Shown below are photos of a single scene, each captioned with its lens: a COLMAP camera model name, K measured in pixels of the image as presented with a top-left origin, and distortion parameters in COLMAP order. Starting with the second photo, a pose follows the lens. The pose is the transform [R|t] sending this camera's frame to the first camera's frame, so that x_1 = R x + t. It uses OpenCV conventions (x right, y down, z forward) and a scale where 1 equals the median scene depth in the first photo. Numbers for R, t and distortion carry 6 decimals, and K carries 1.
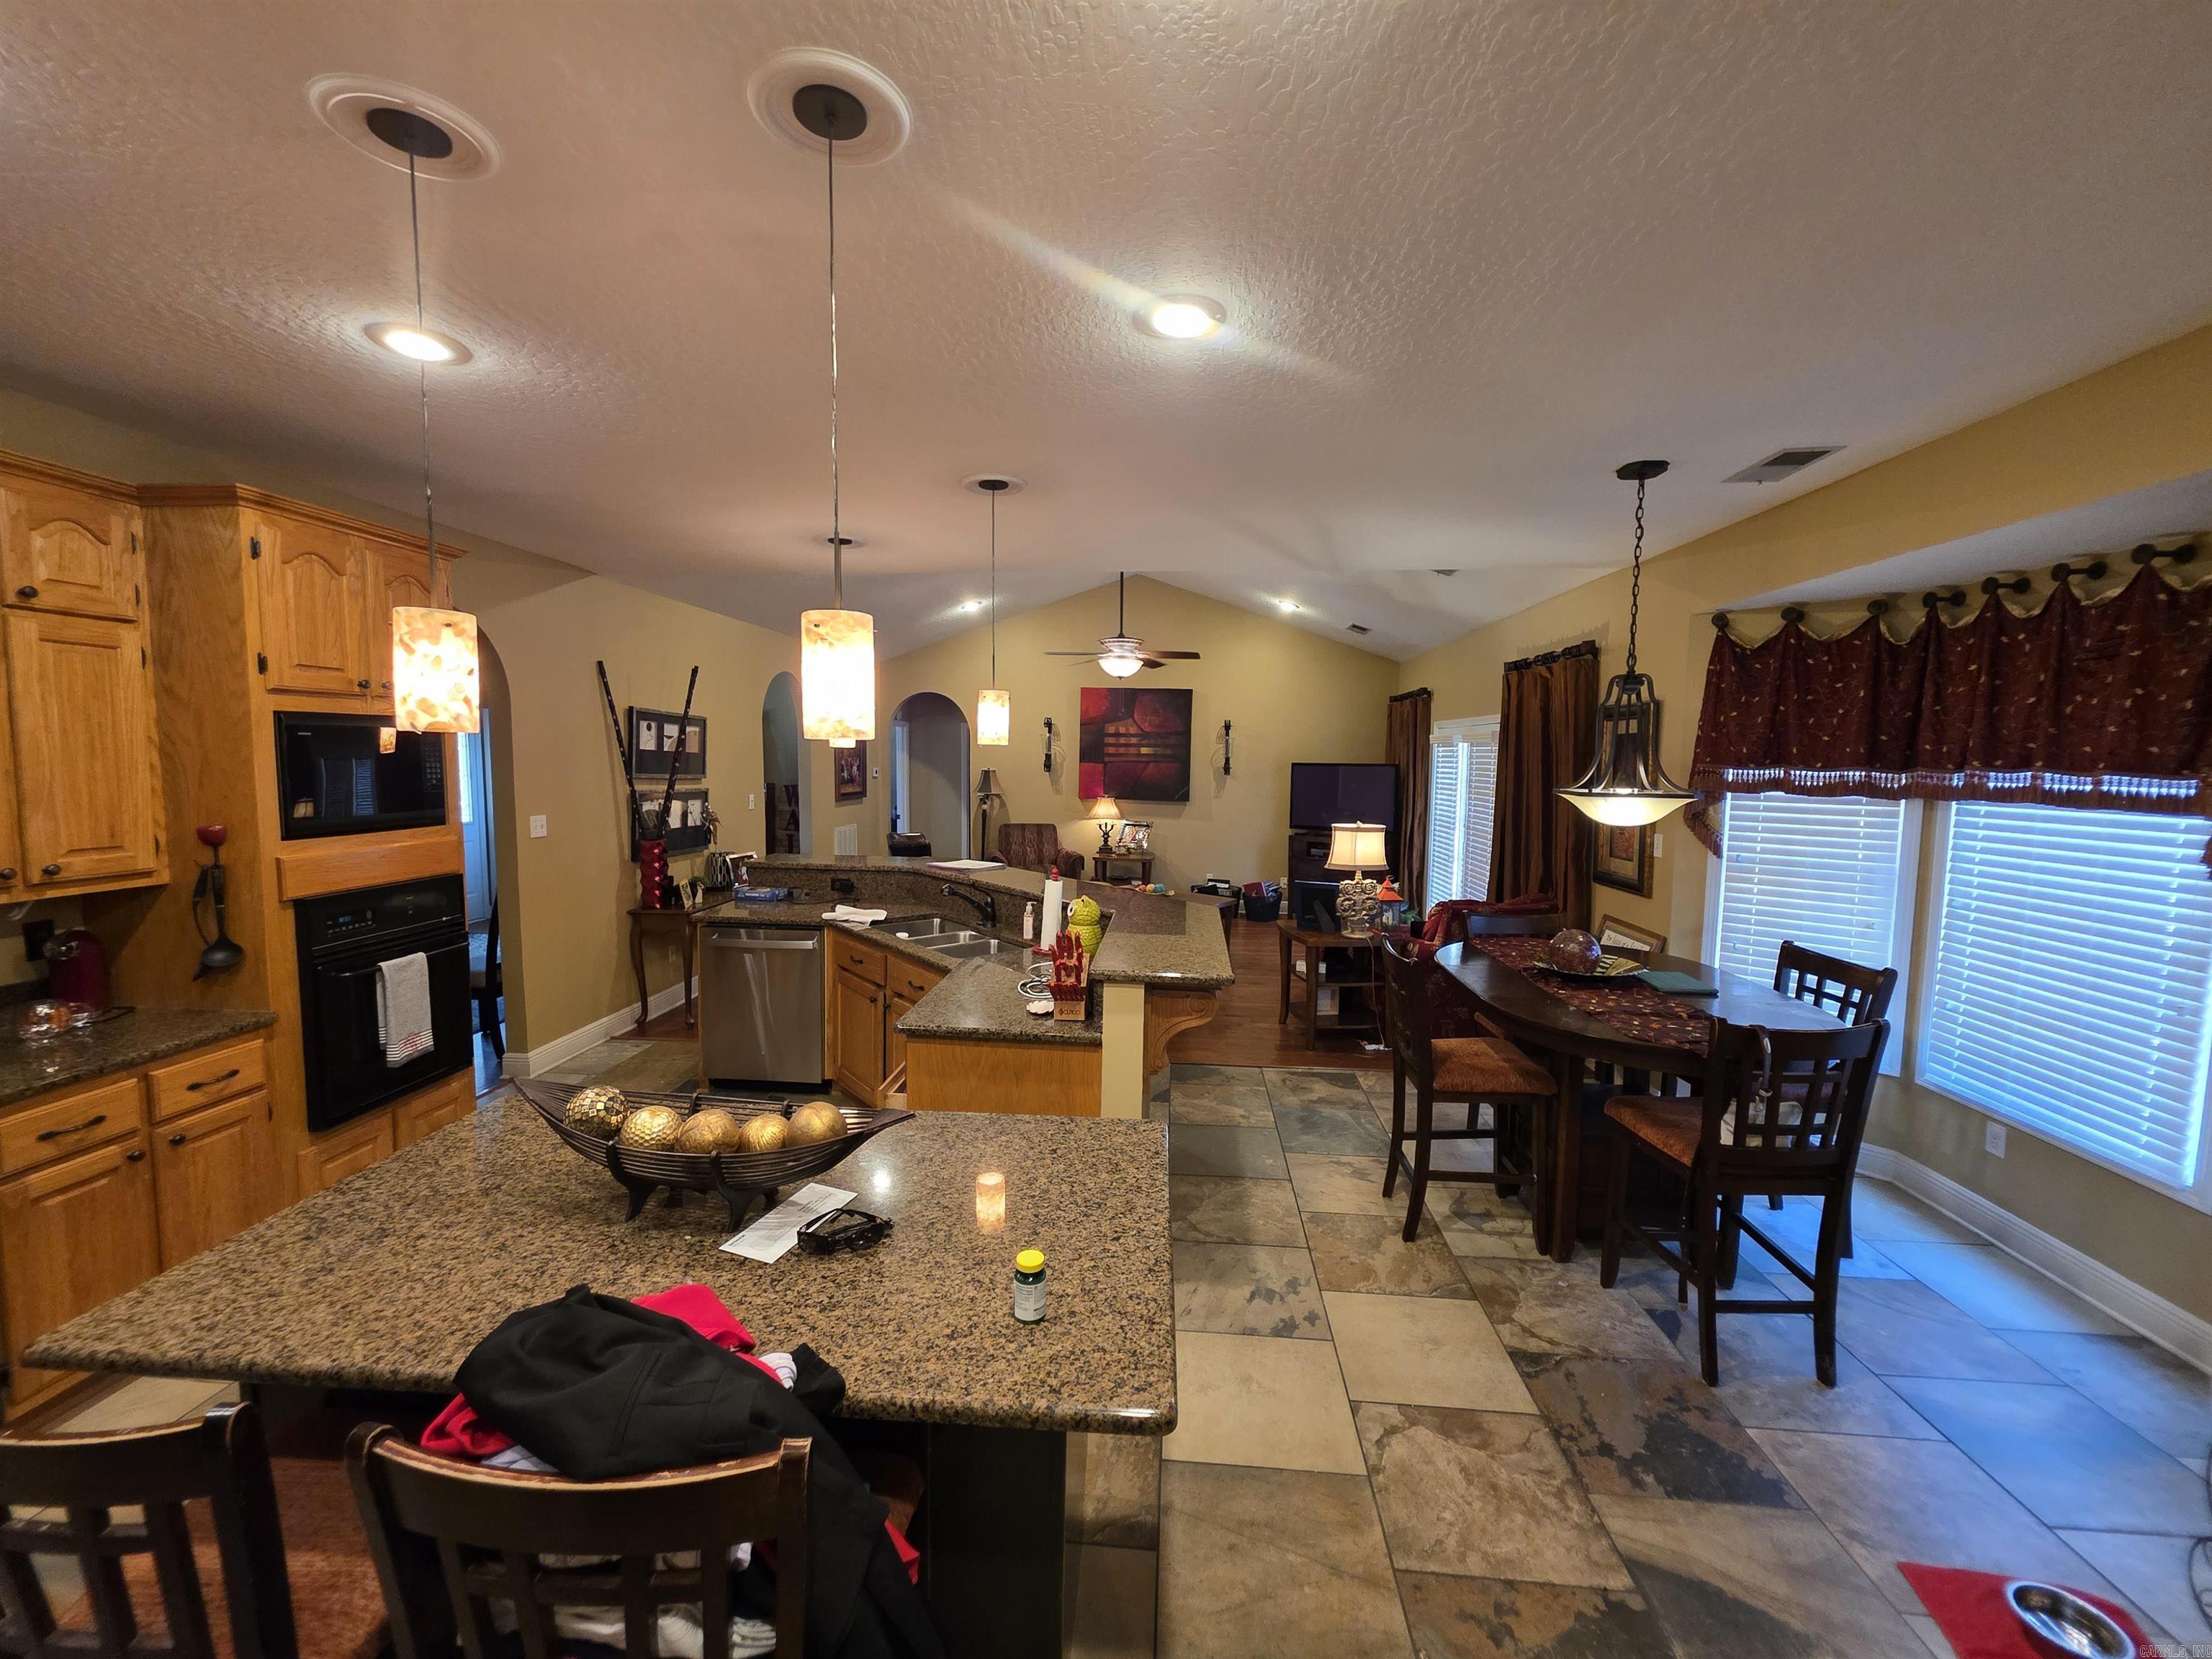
lens RADIAL K [[882.7, 0, 1101.7], [0, 882.7, 824.4], [0, 0, 1]] dist [0.002527, -0.000654]
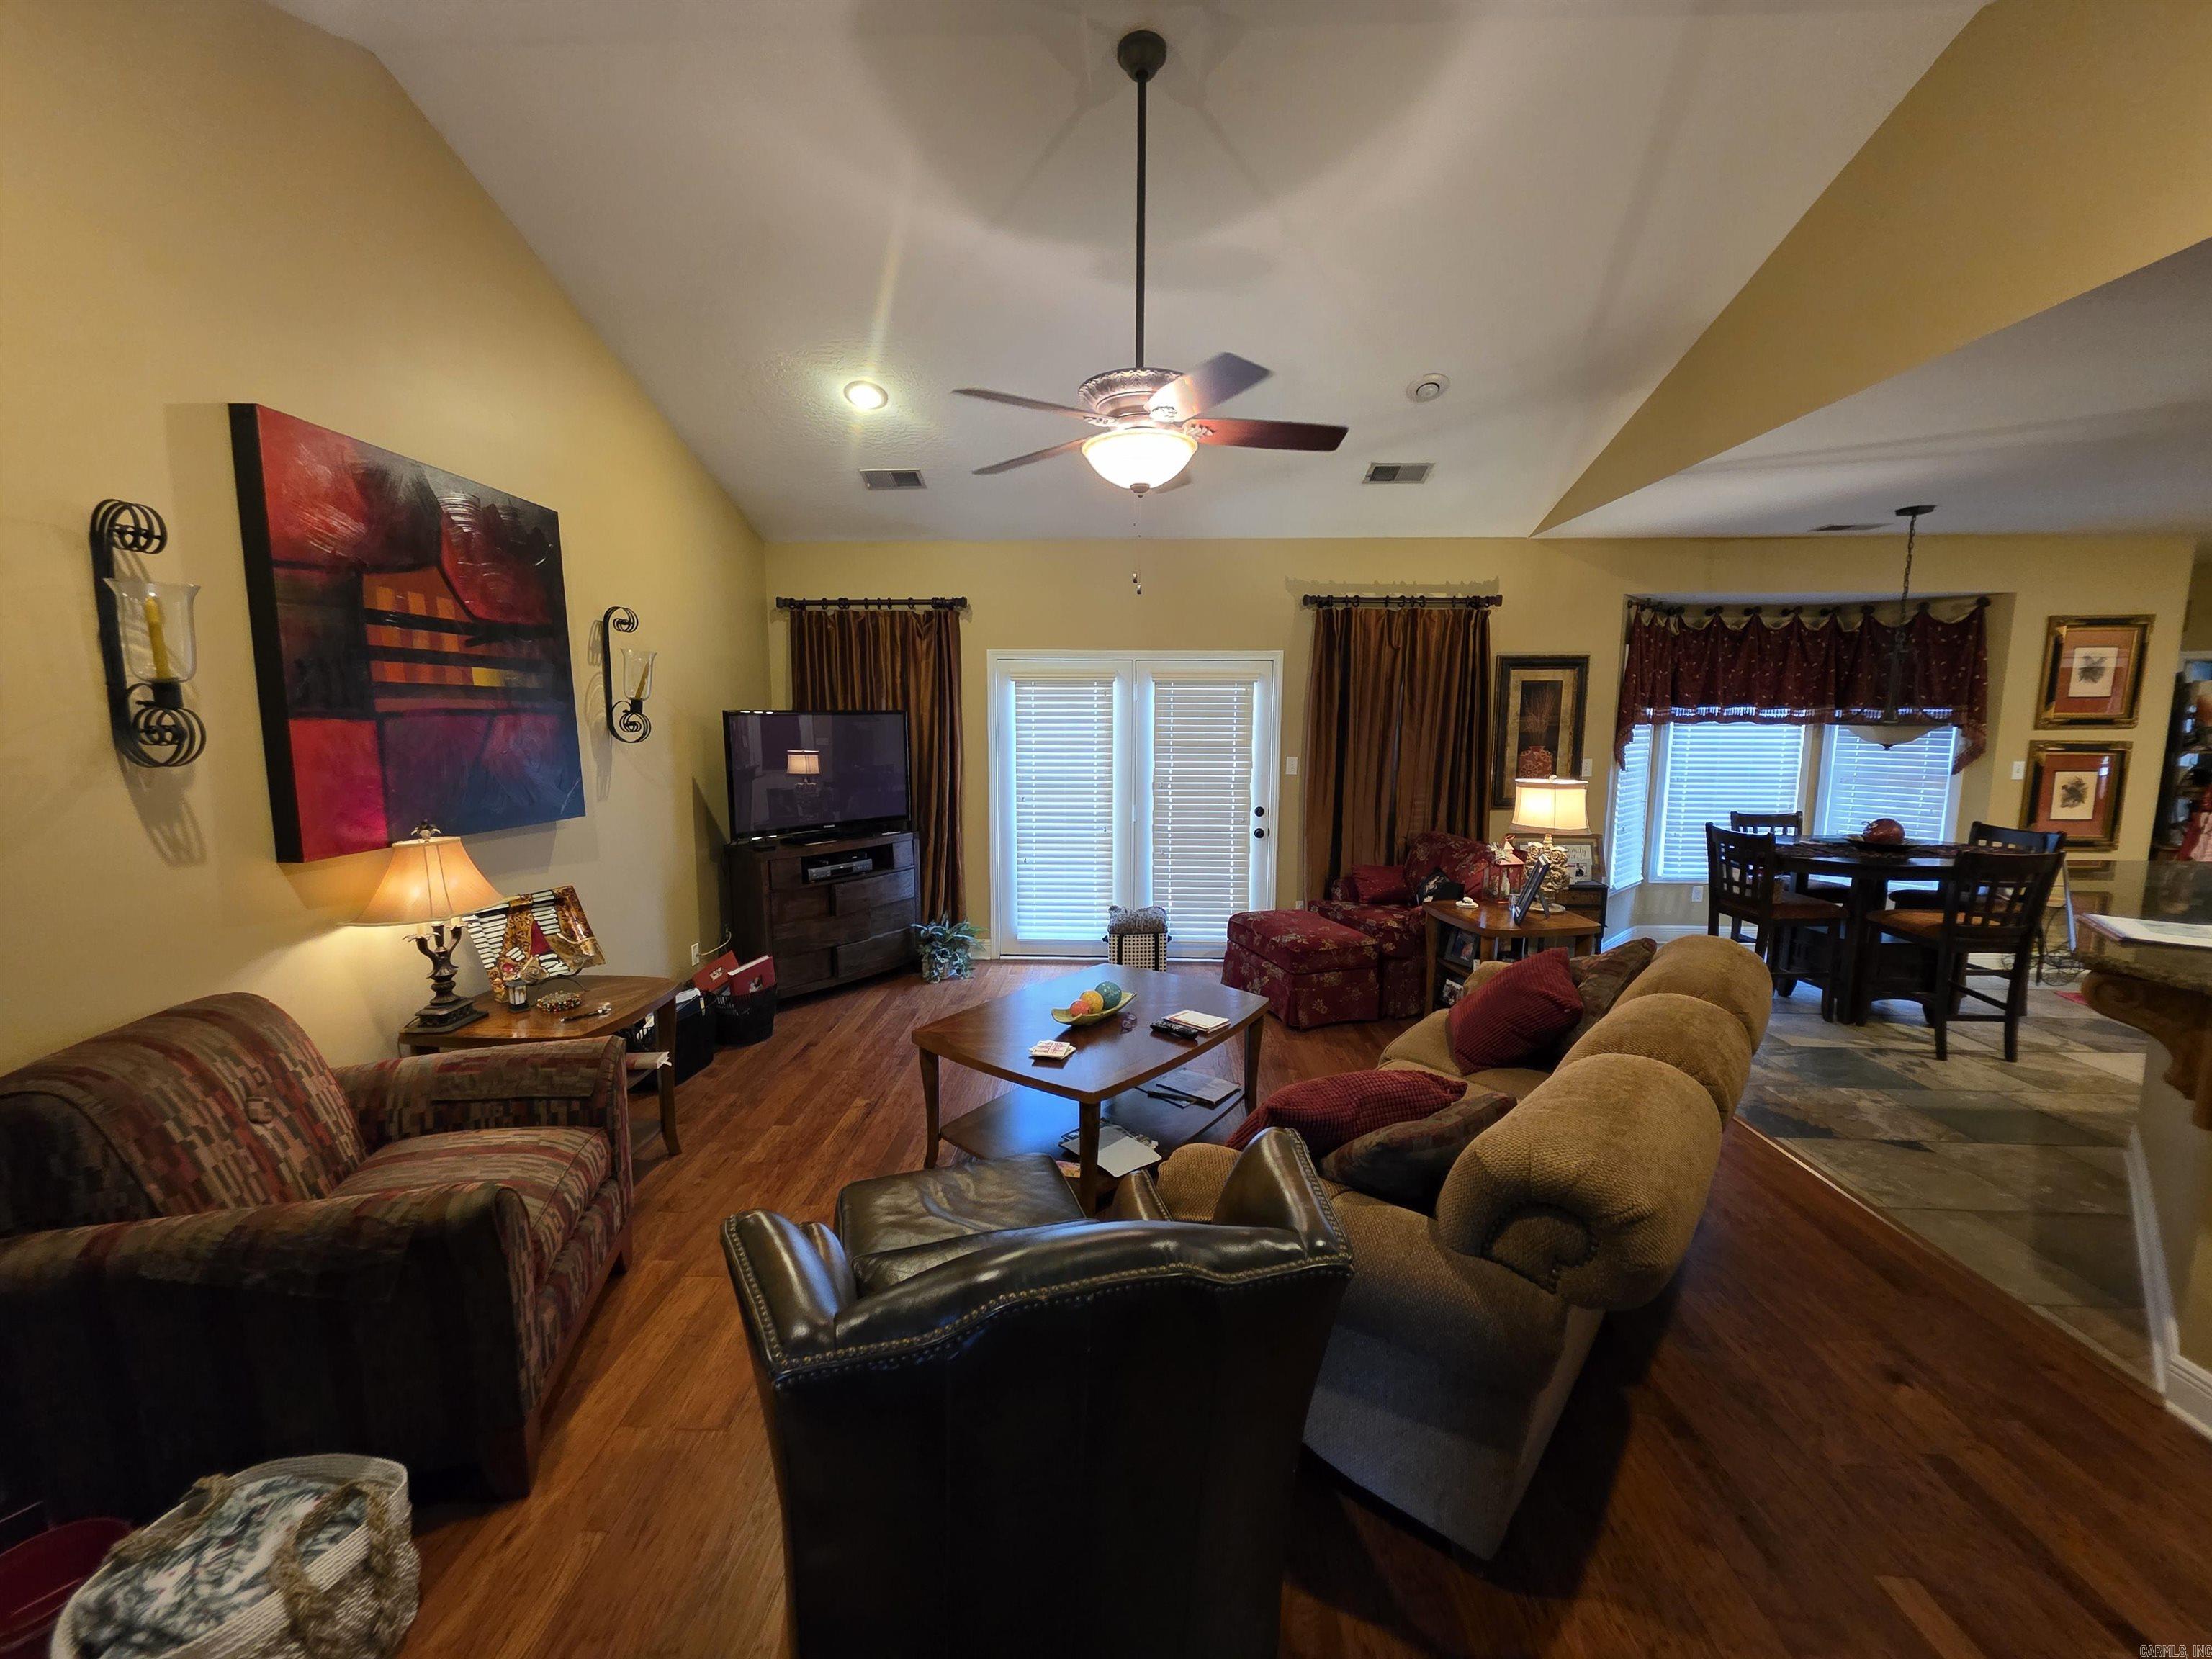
lens RADIAL K [[882.7, 0, 1101.7], [0, 882.7, 824.4], [0, 0, 1]] dist [0.002527, -0.000654]
pose [[-0.046283, -0.137823, 0.989375, -0.802662], [0.075769, 0.987099, 0.141050, -0.164856], [-0.996051, 0.081492, -0.035243, 2.202970]]
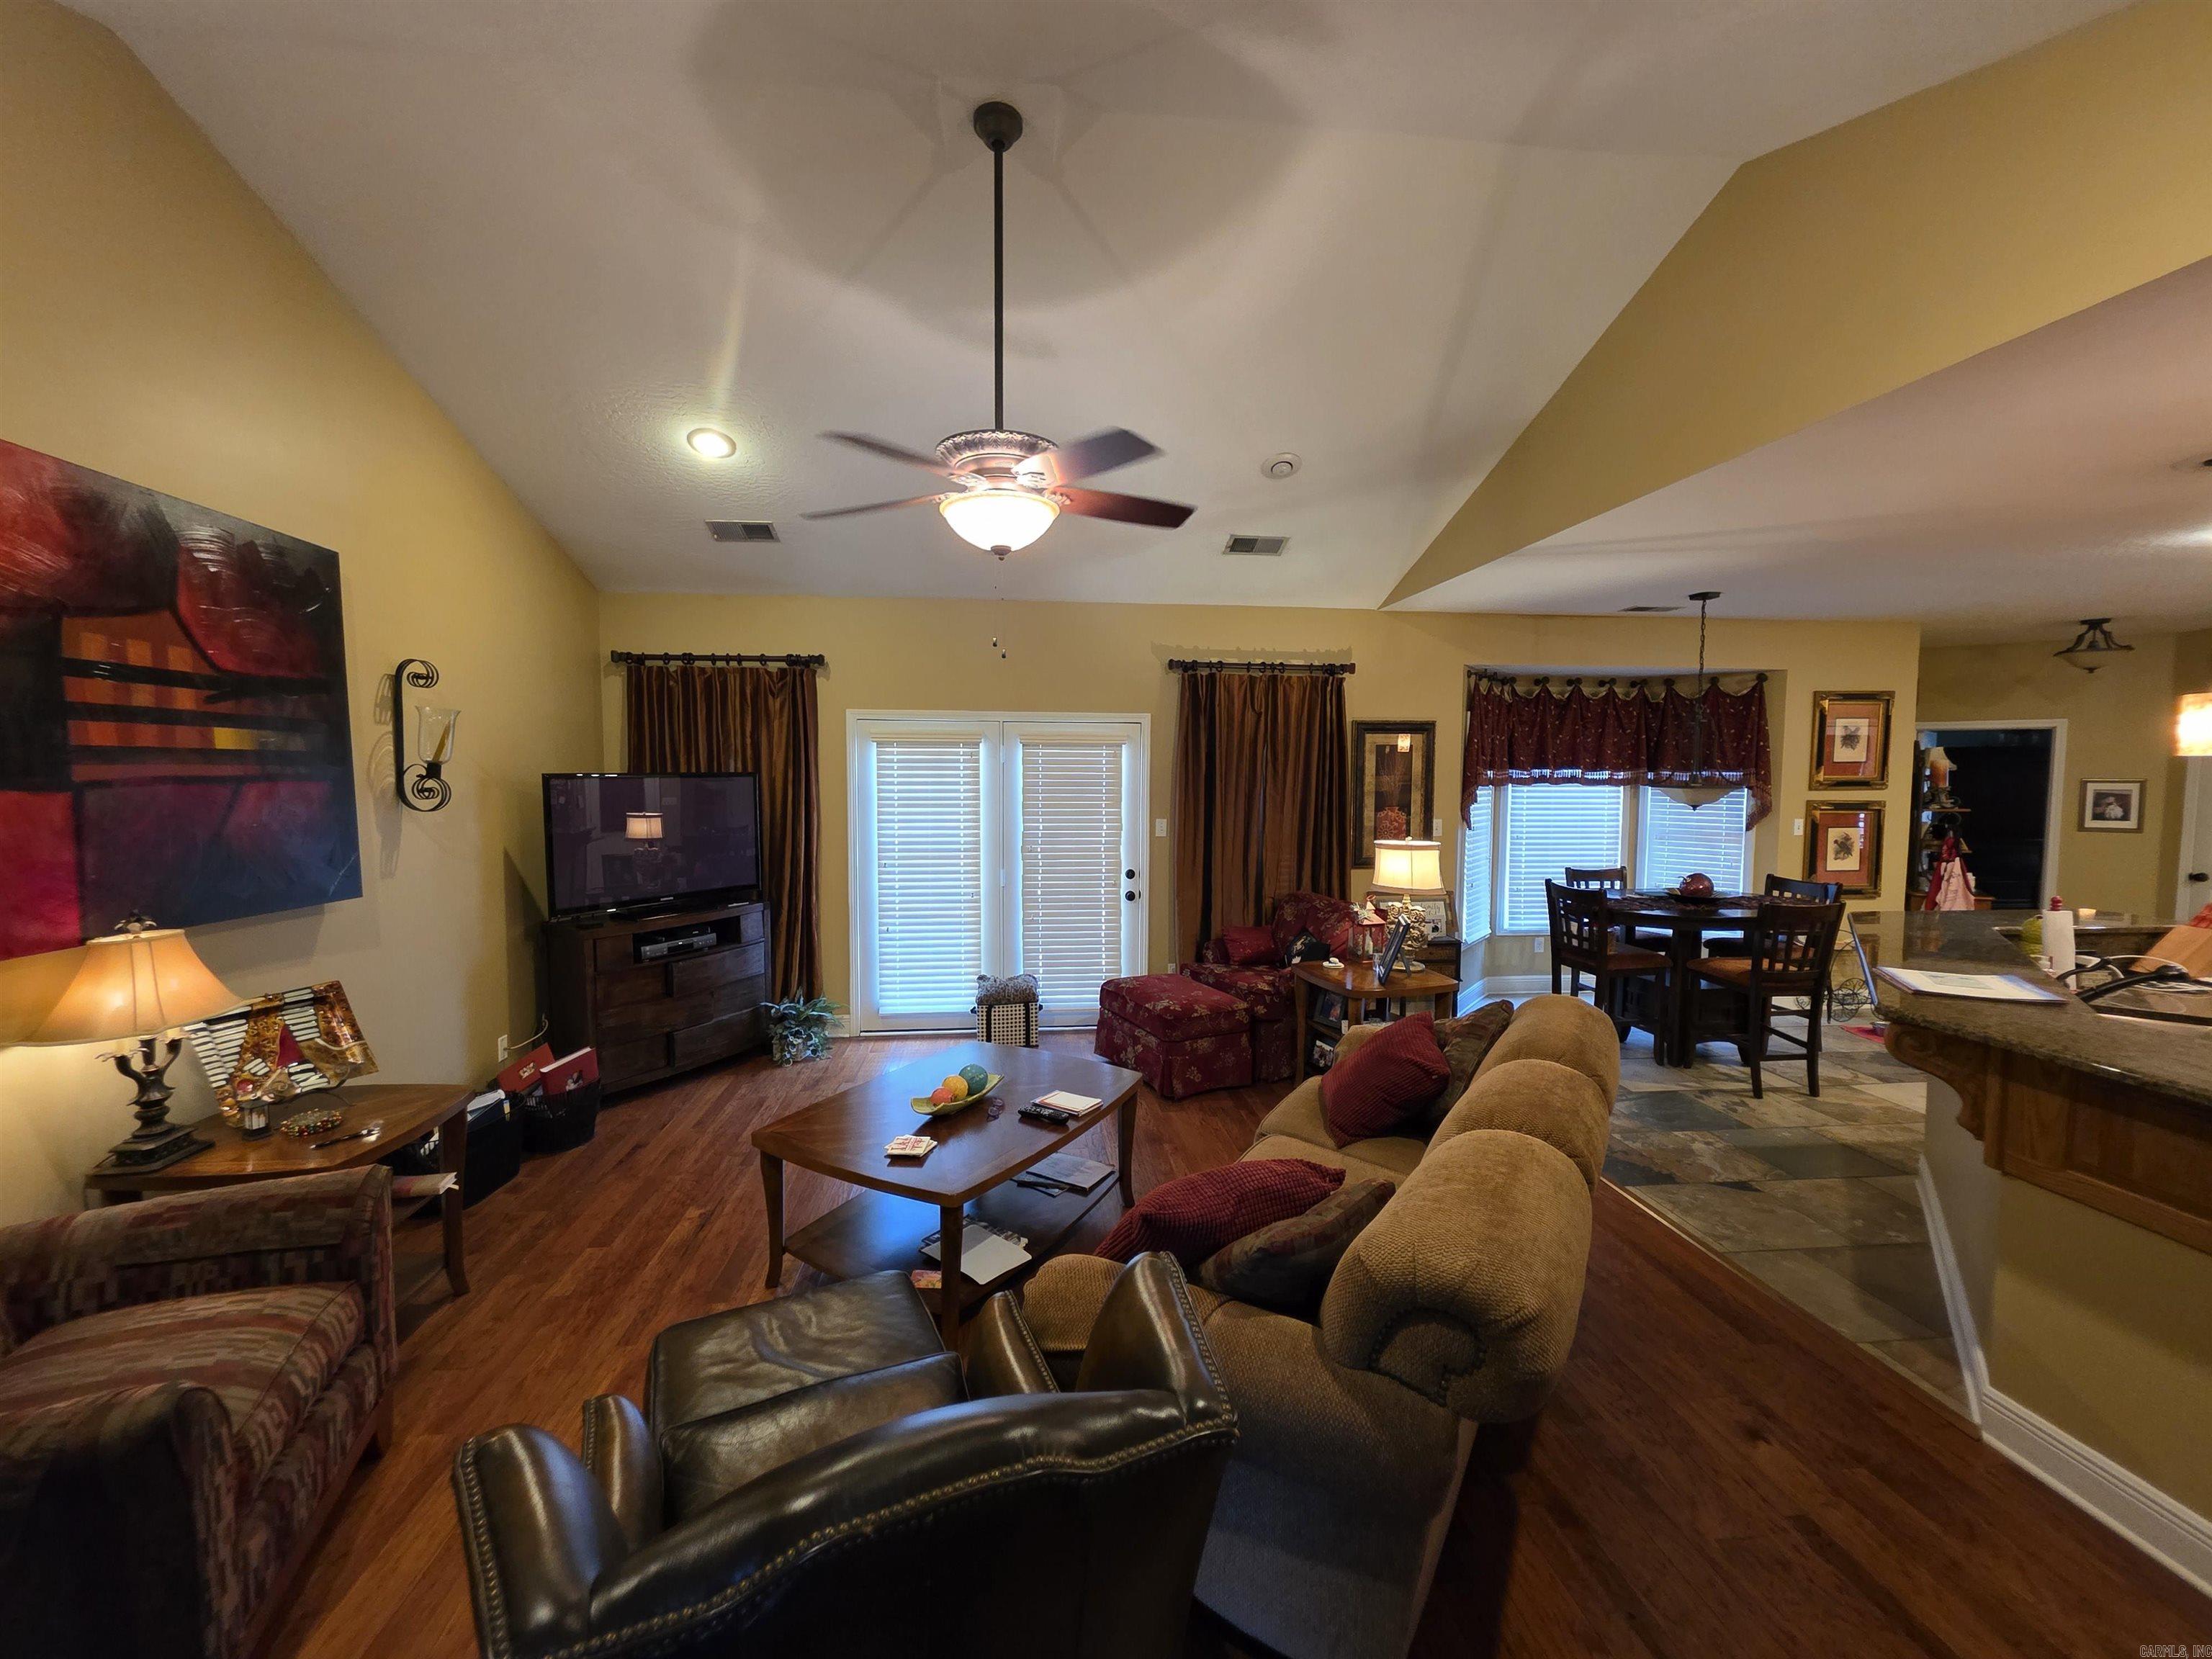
lens RADIAL K [[884.4, 0, 1102.3], [0, 884.4, 824.1], [0, 0, 1]] dist [0.001638, -0.000422]
pose [[-0.189747, -0.073497, 0.979078, -0.764761], [0.071200, 0.993539, 0.088381, -0.173924], [-0.979248, 0.086480, -0.183288, 2.190986]]
